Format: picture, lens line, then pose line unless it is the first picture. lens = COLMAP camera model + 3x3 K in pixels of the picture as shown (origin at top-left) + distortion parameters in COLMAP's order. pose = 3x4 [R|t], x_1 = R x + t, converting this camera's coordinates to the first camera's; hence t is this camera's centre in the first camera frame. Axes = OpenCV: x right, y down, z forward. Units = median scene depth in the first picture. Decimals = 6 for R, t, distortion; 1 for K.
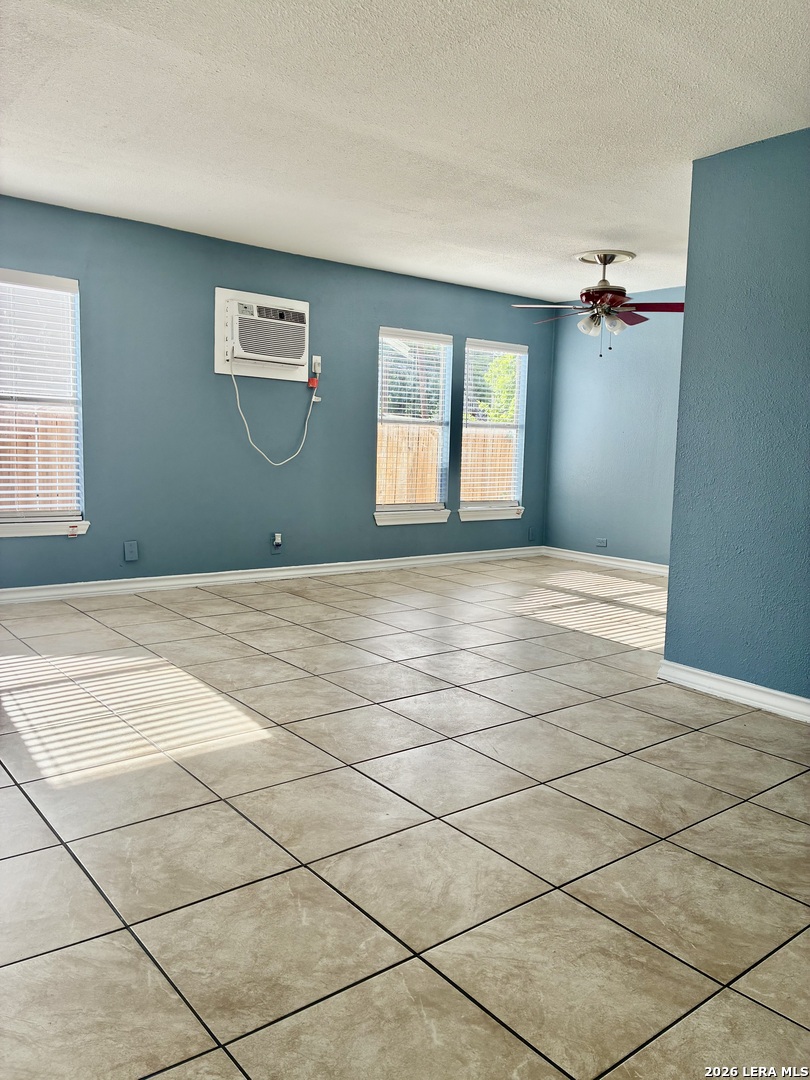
lens RADIAL K [[812.7, 0, 382.4], [0, 812.7, 538.0], [0, 0, 1]] dist [0.005692, 0.001929]
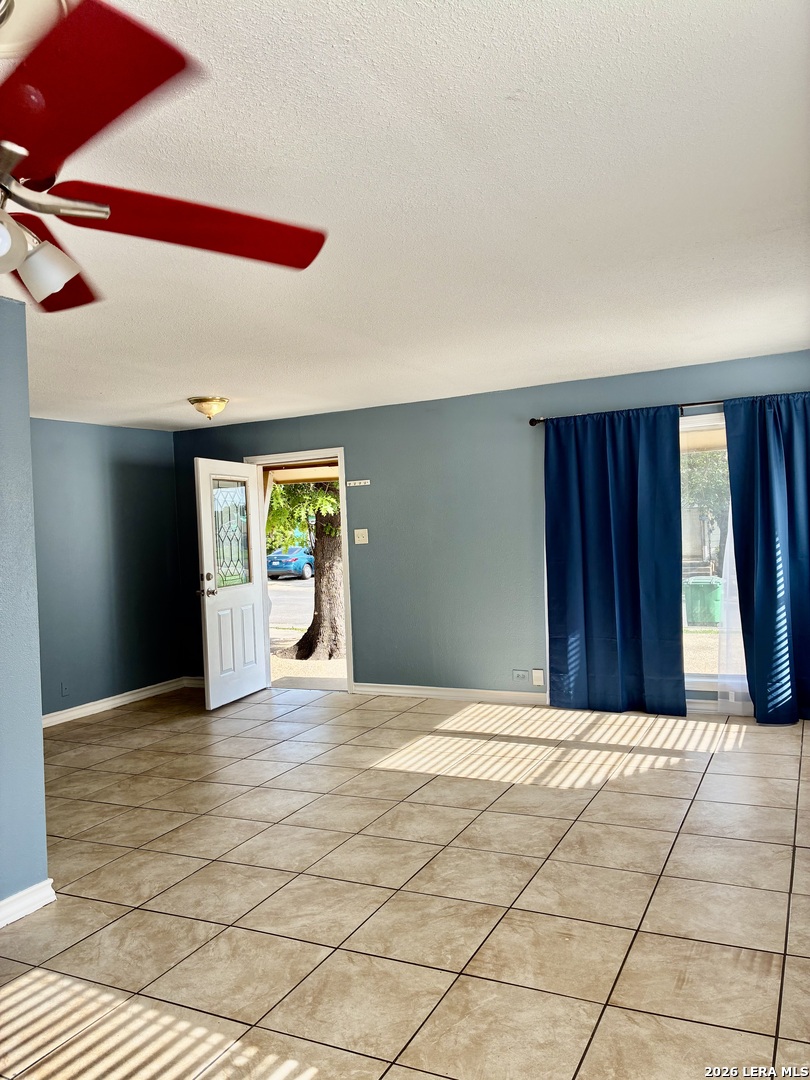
lens RADIAL K [[812.7, 0, 382.4], [0, 812.7, 538.0], [0, 0, 1]] dist [0.005692, 0.001929]
pose [[-0.910410, 0.003192, -0.413695, 0.441496], [-0.041283, 0.994278, 0.098521, -0.329968], [0.411642, 0.106773, -0.905069, 2.153547]]
